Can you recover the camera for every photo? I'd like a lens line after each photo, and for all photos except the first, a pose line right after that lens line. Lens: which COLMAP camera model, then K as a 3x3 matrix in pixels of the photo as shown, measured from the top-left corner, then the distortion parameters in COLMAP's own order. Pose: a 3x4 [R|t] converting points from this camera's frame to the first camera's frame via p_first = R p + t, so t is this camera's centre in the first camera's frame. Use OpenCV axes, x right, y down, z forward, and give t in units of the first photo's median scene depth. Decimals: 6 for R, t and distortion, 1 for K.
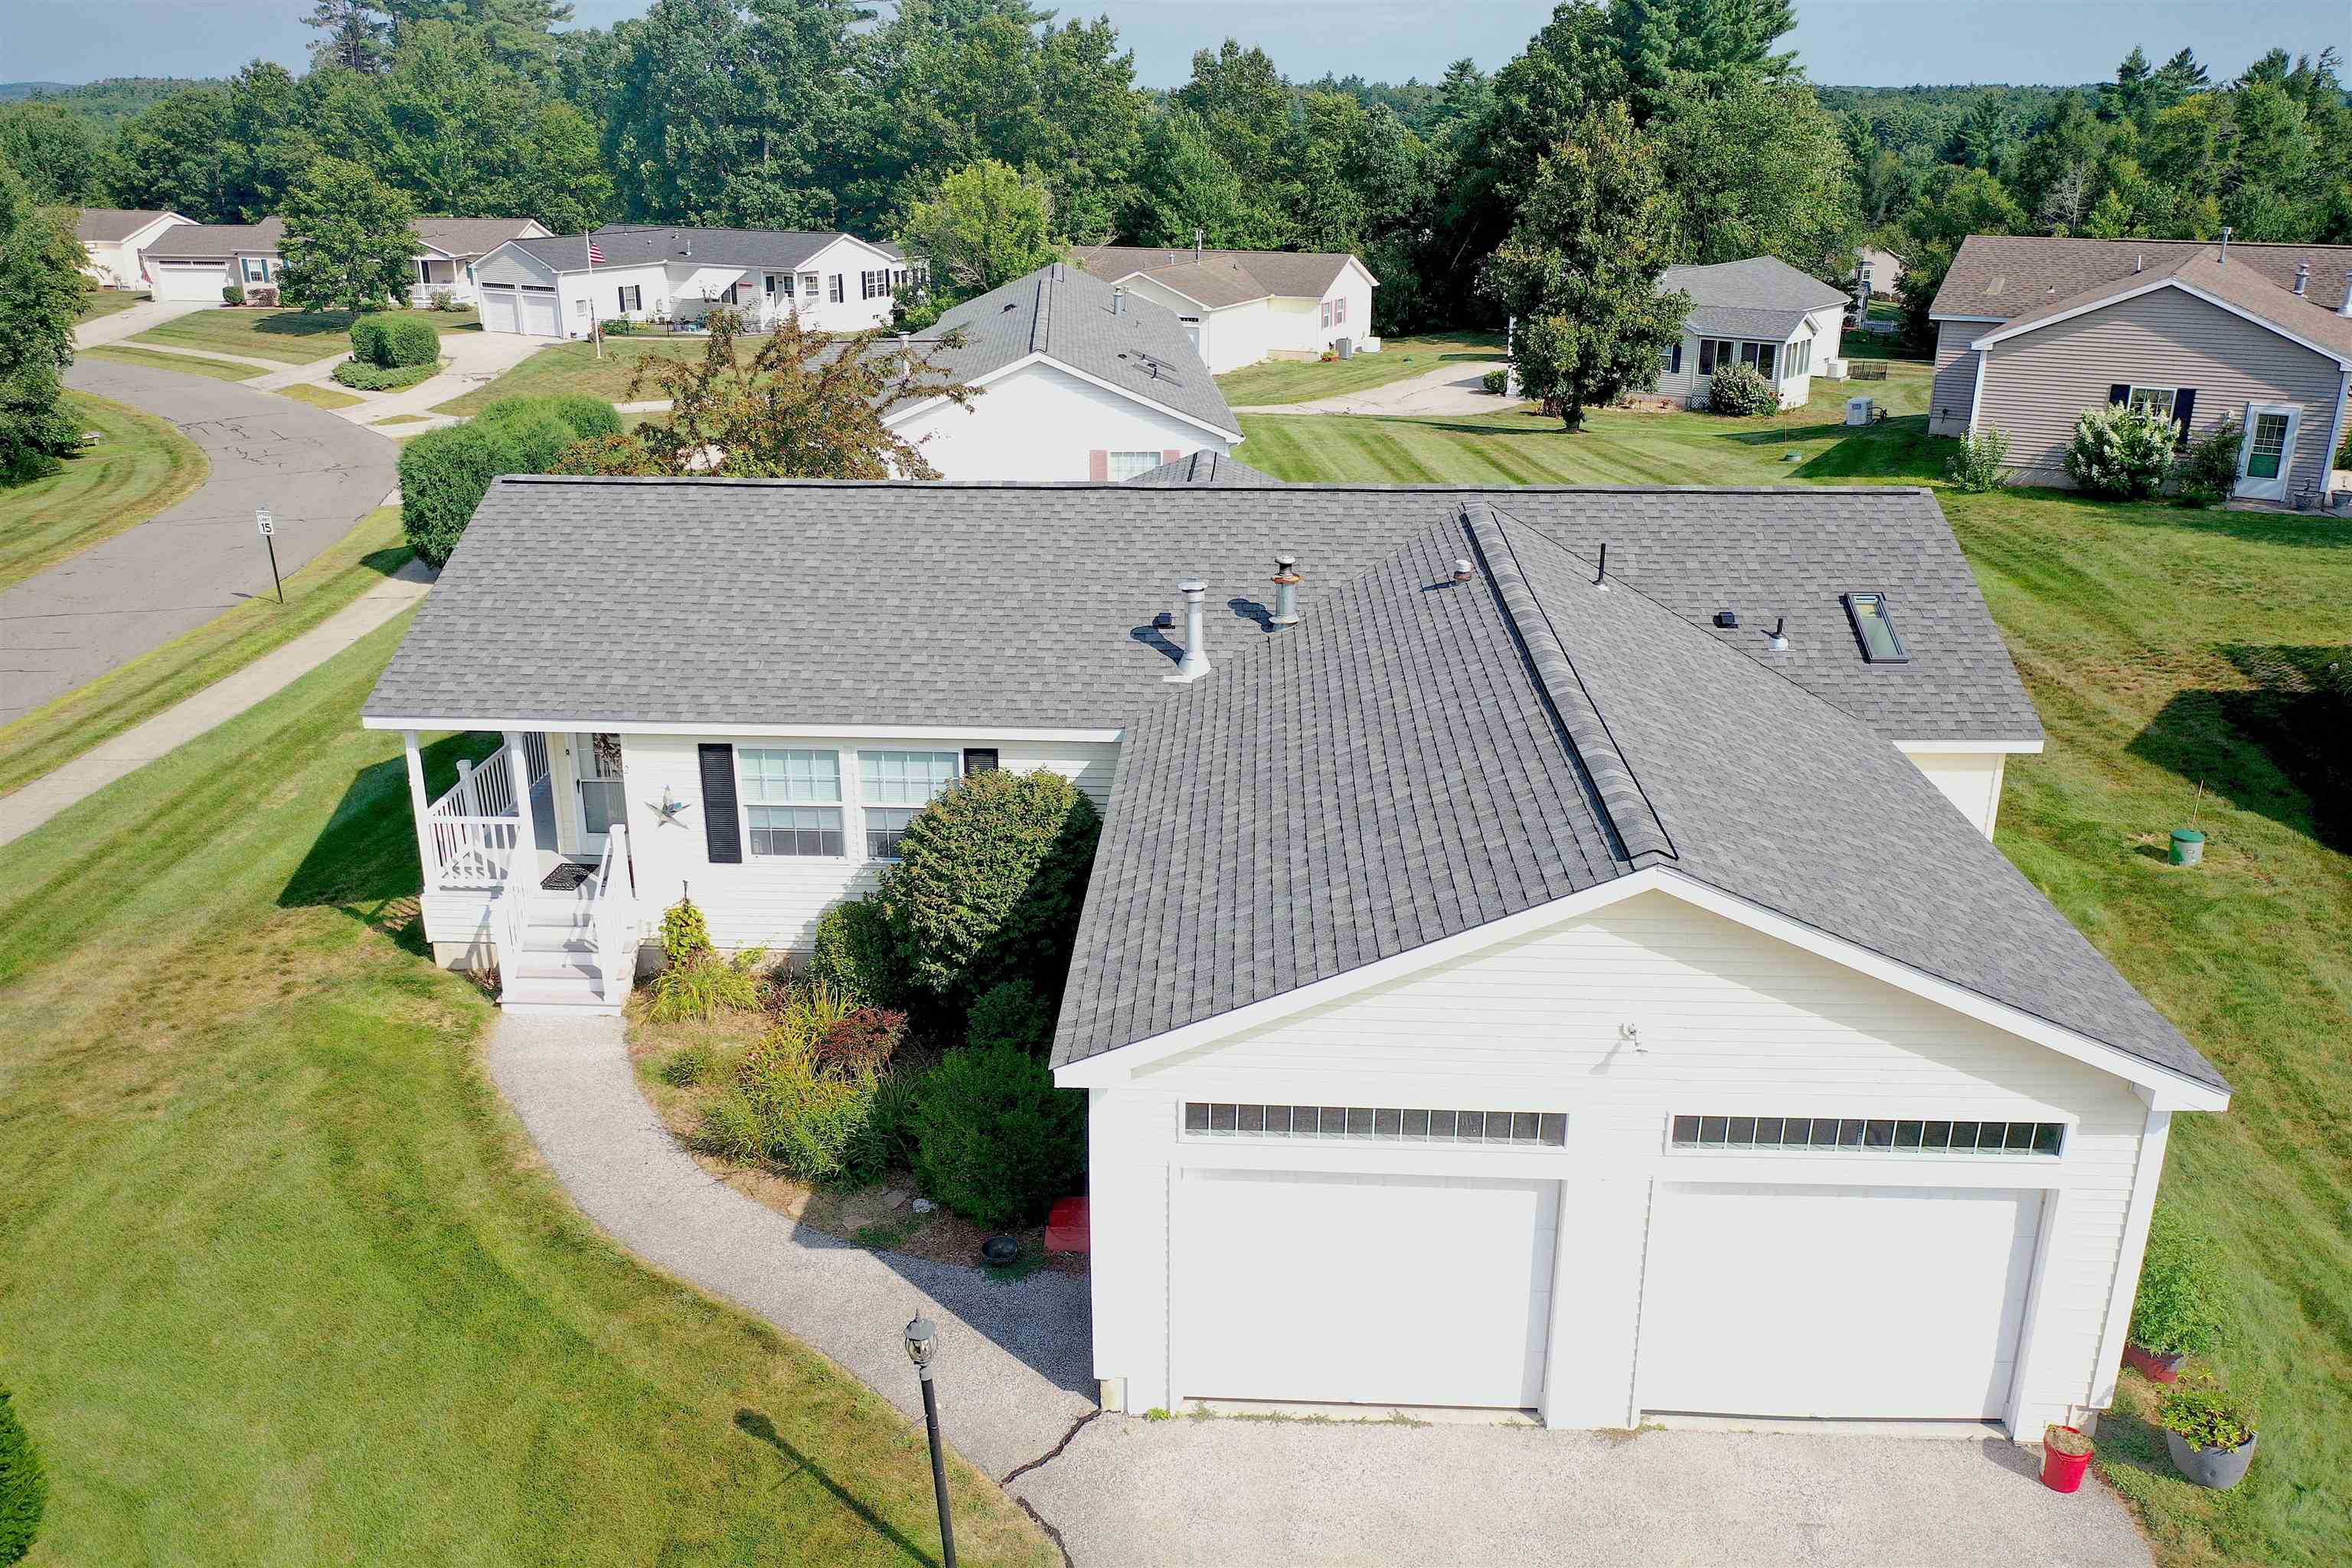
lens RADIAL K [[1870.2, 0, 1173.4], [0, 1870.2, 782.1], [0, 0, 1]] dist [0.005080, -0.003410]
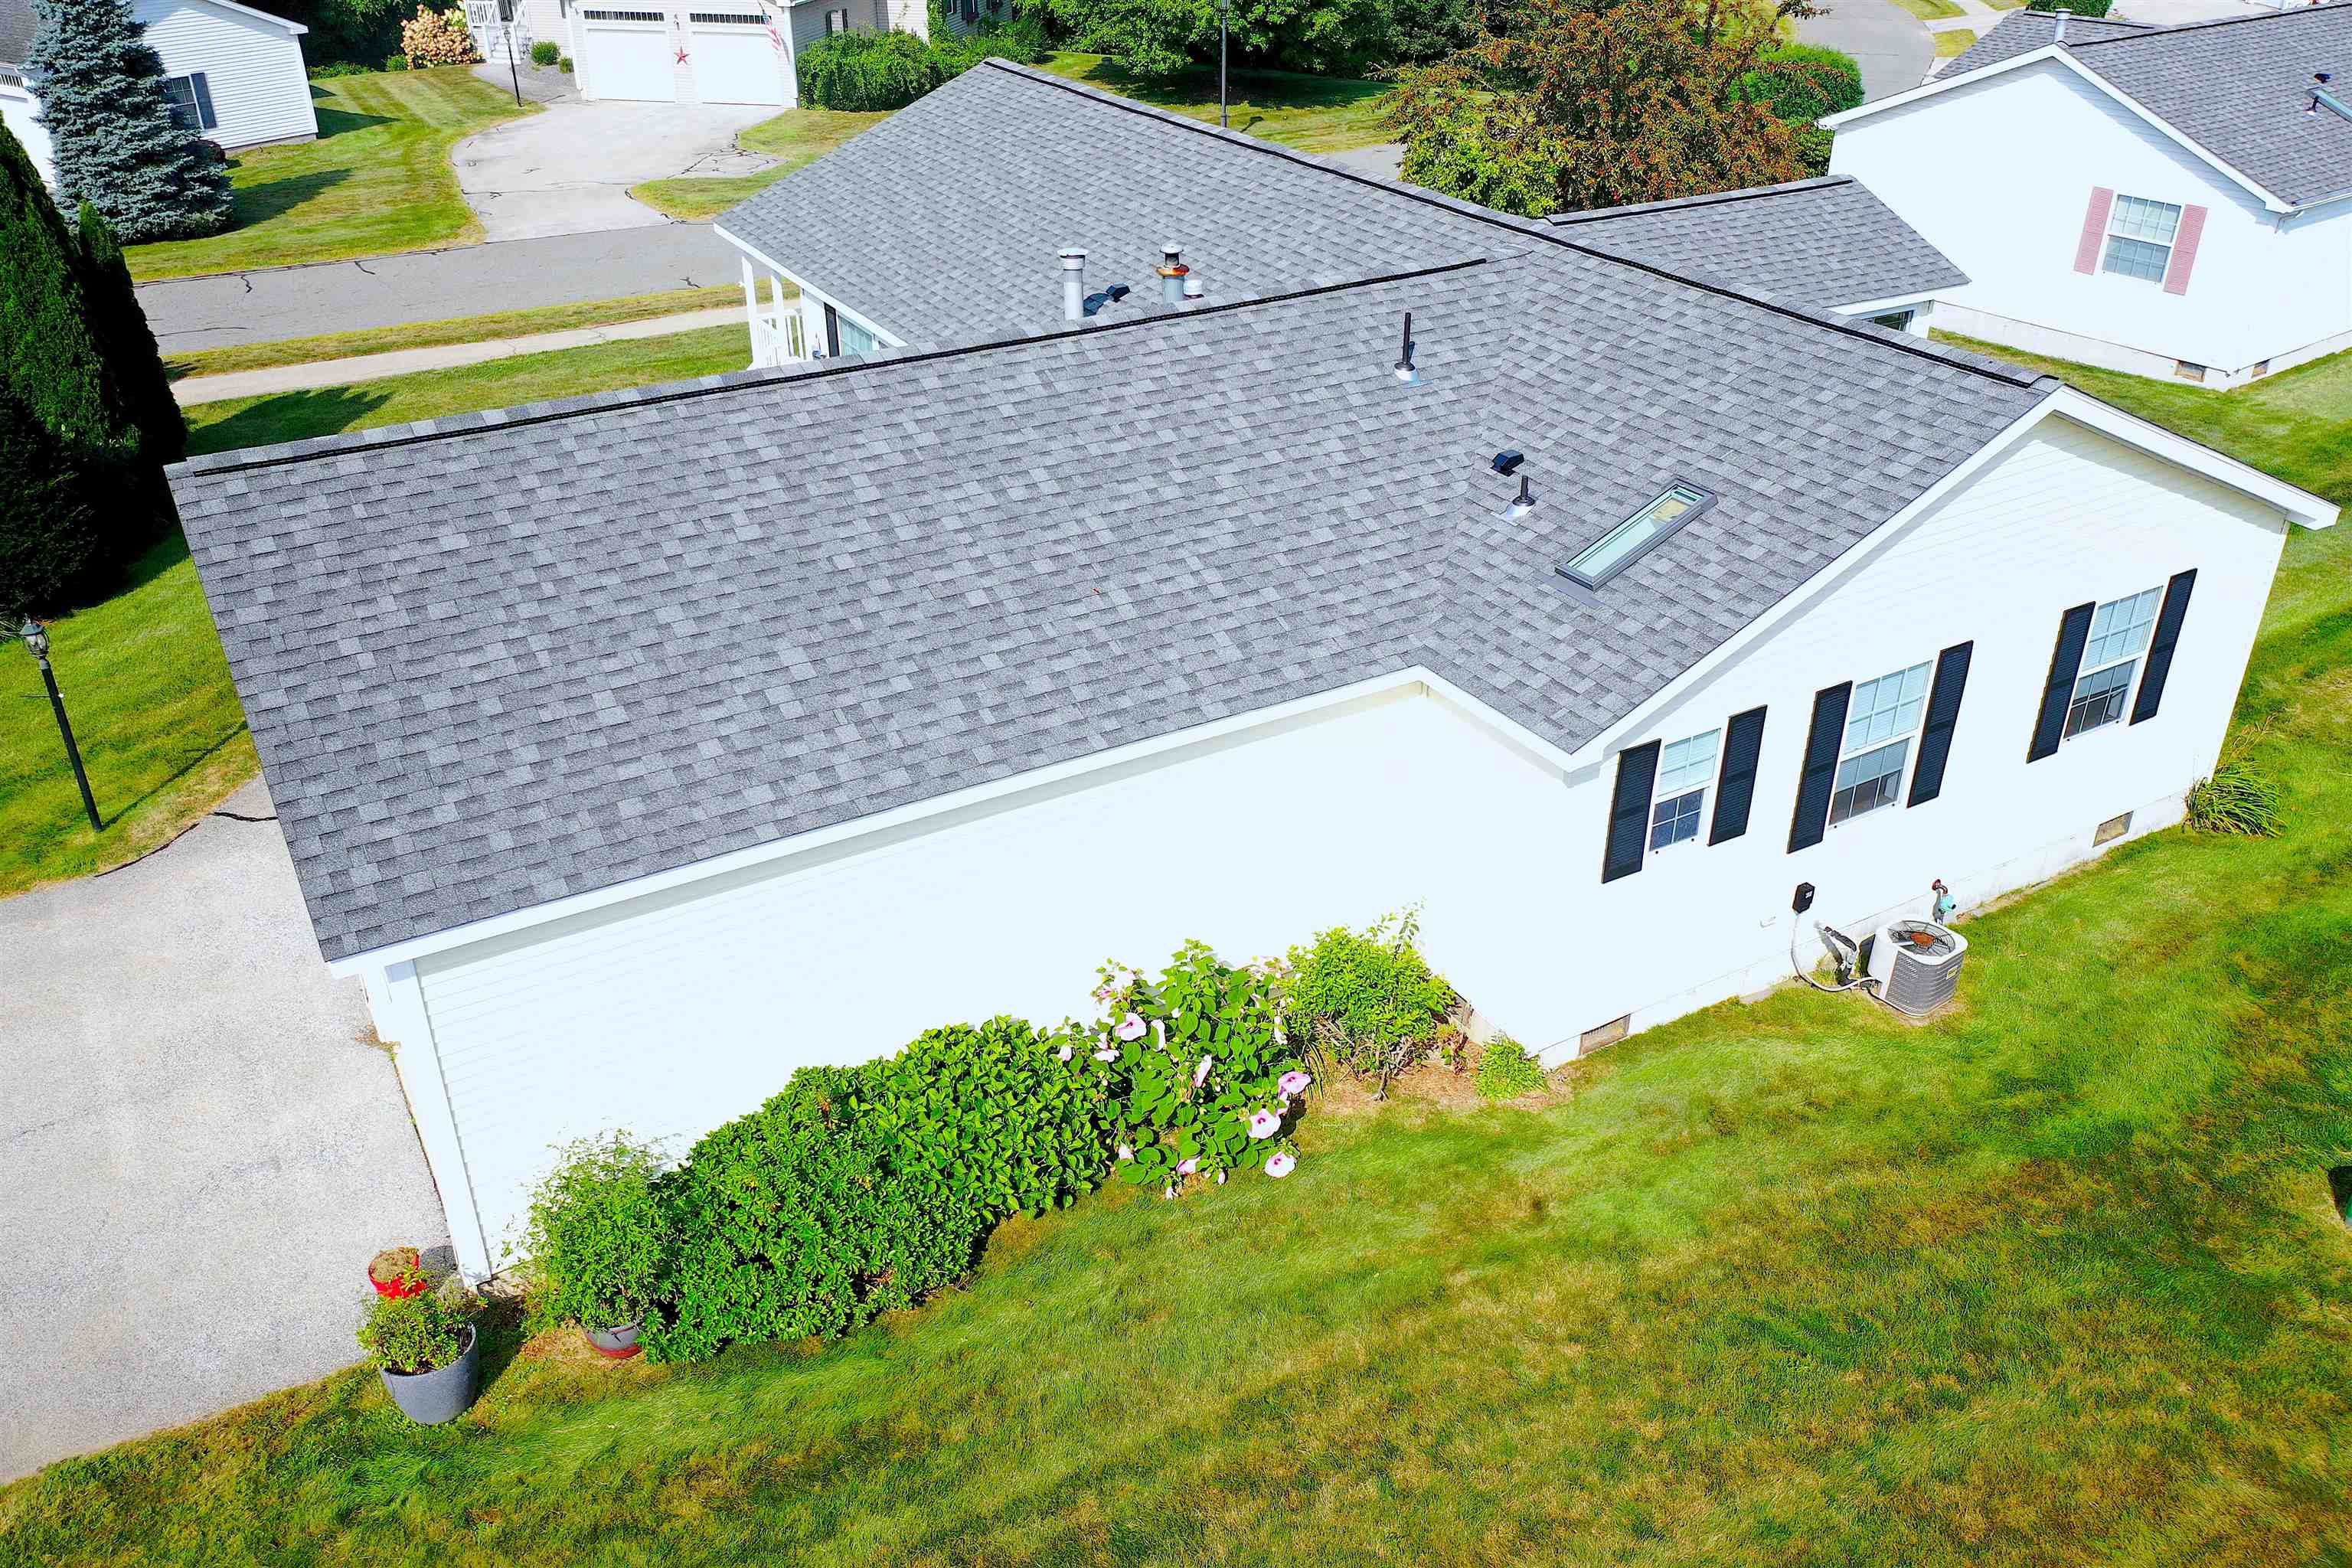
lens RADIAL K [[1870.2, 0, 1173.4], [0, 1870.2, 782.1], [0, 0, 1]] dist [0.005080, -0.003410]
pose [[0.541963, 0.410095, -0.733552, 0.819386], [-0.280976, 0.911048, 0.301734, -0.158913], [0.792040, 0.042582, 0.608982, 0.482688]]
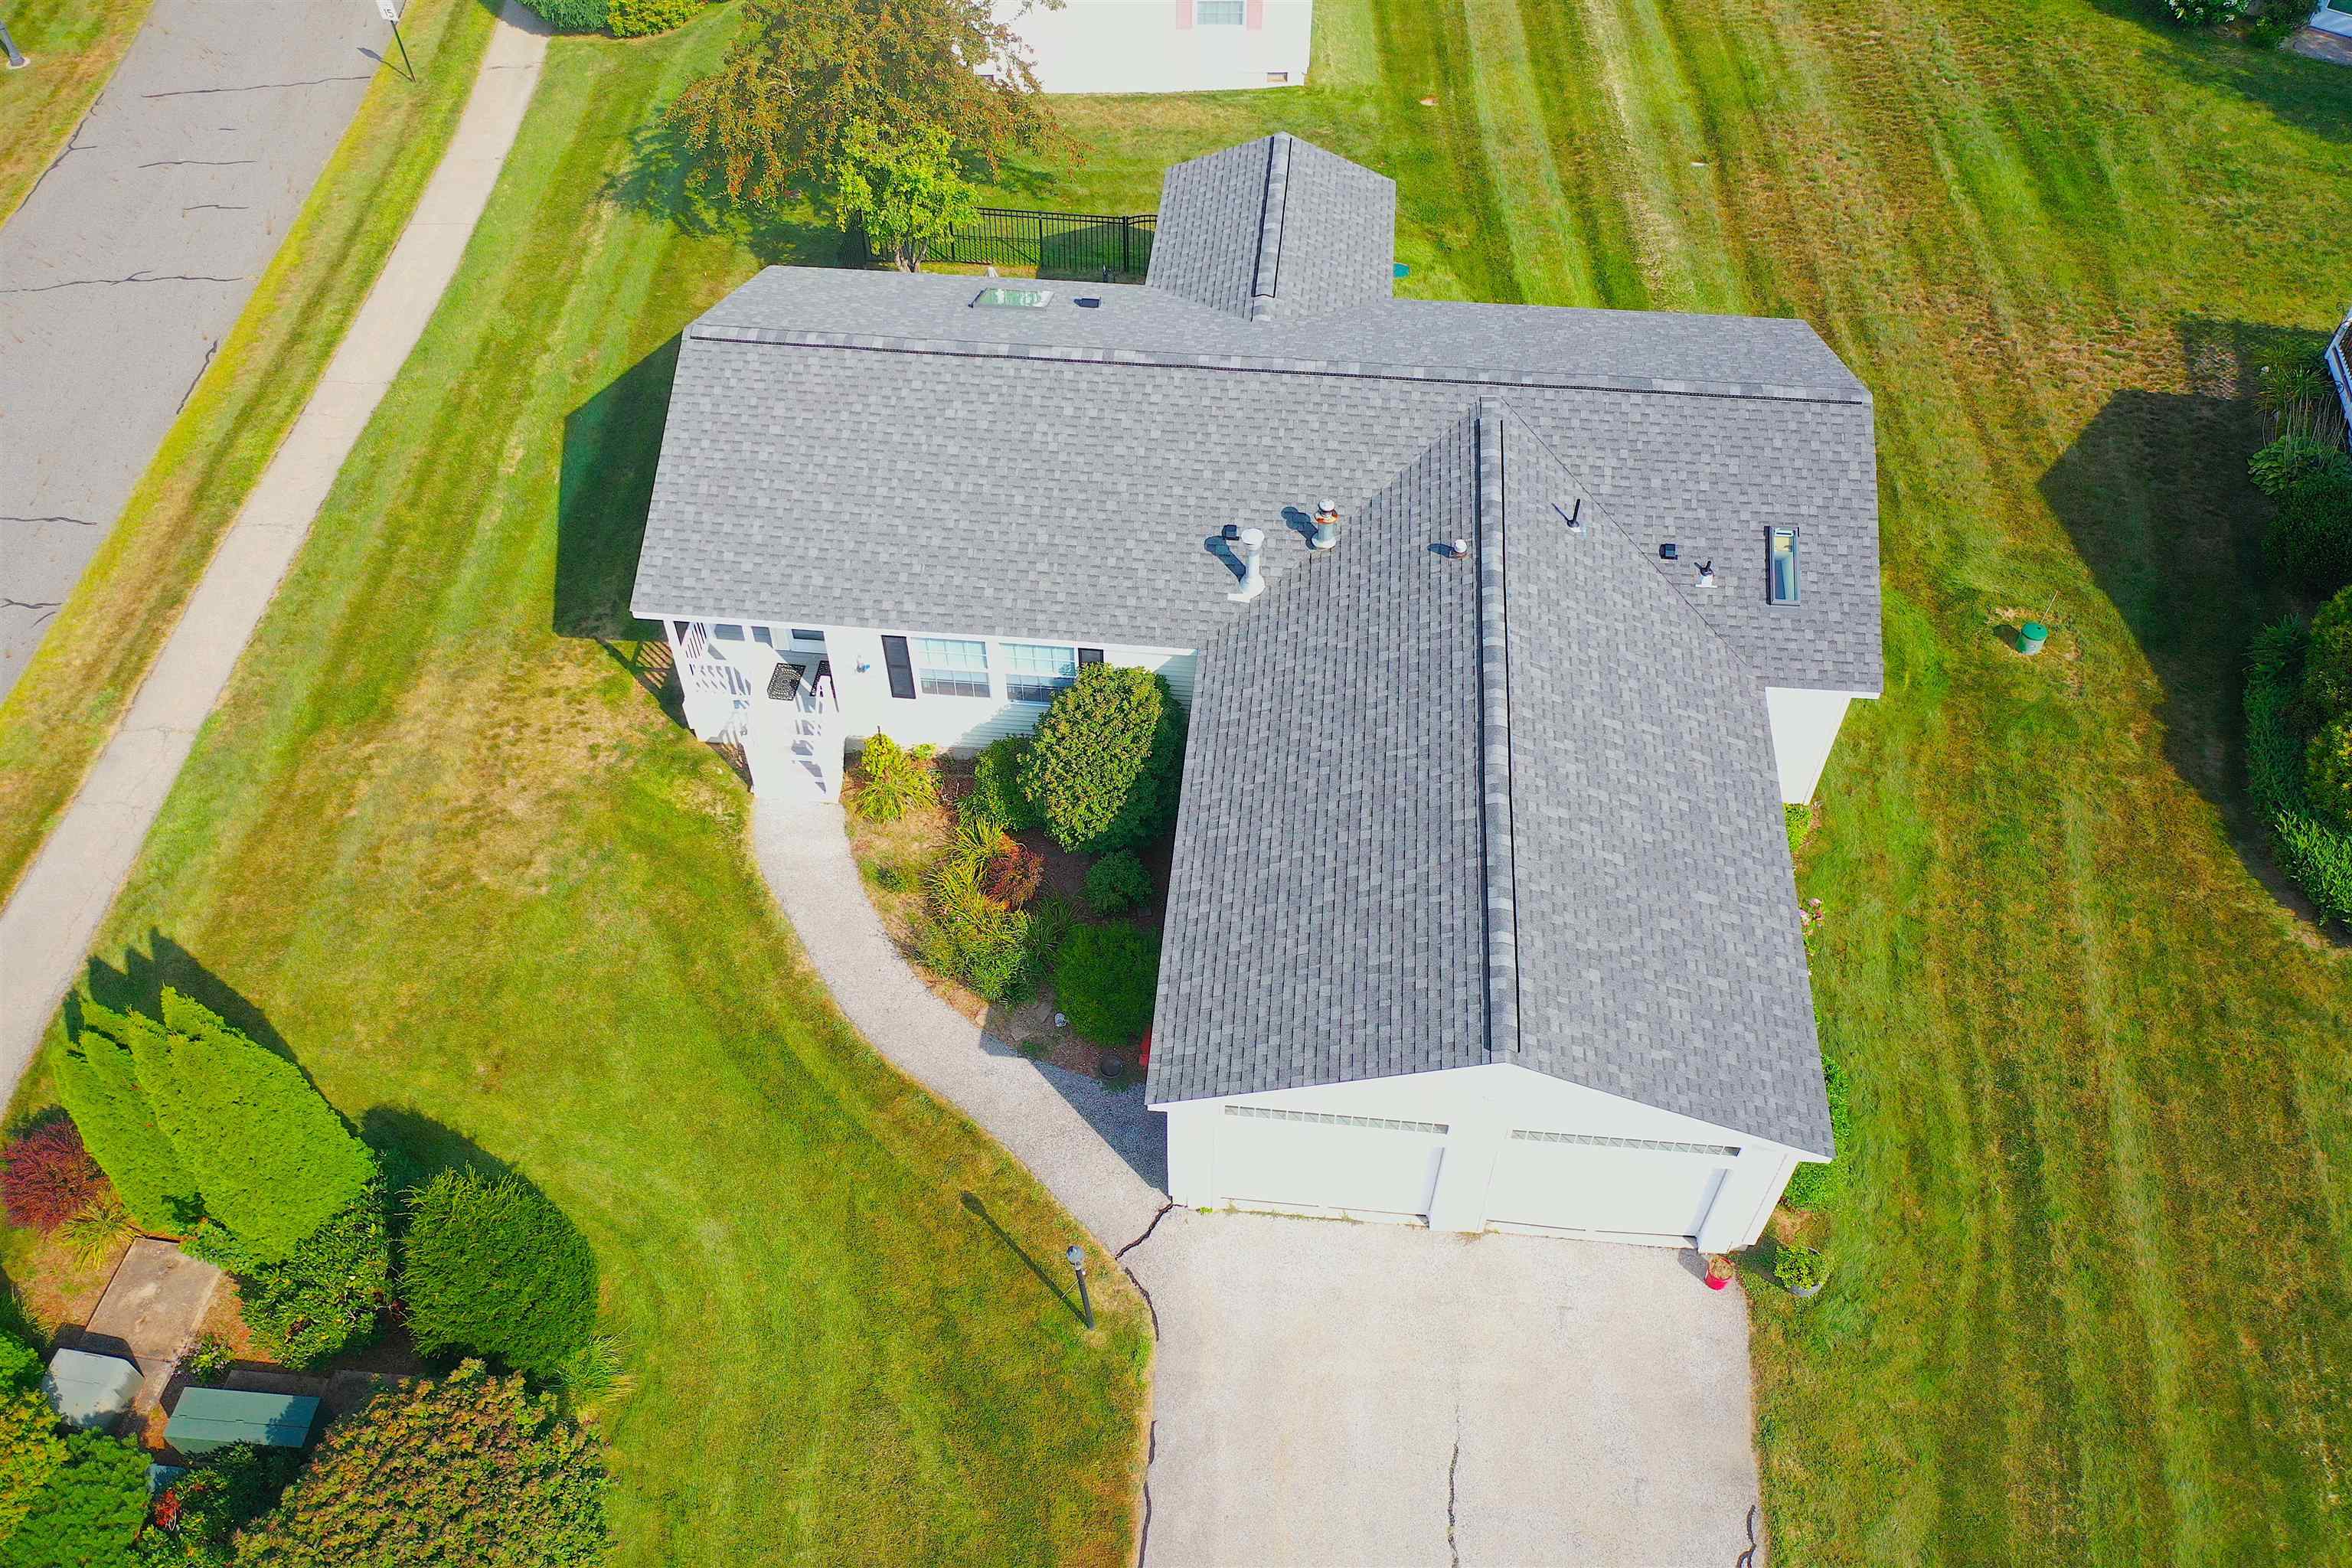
lens RADIAL K [[1870.2, 0, 1173.4], [0, 1870.2, 782.1], [0, 0, 1]] dist [0.005080, -0.003410]
pose [[0.998949, 0.034338, -0.030351, 0.000590], [-0.014585, 0.866040, 0.499763, -0.600156], [0.043446, -0.498795, 0.865630, -0.207398]]
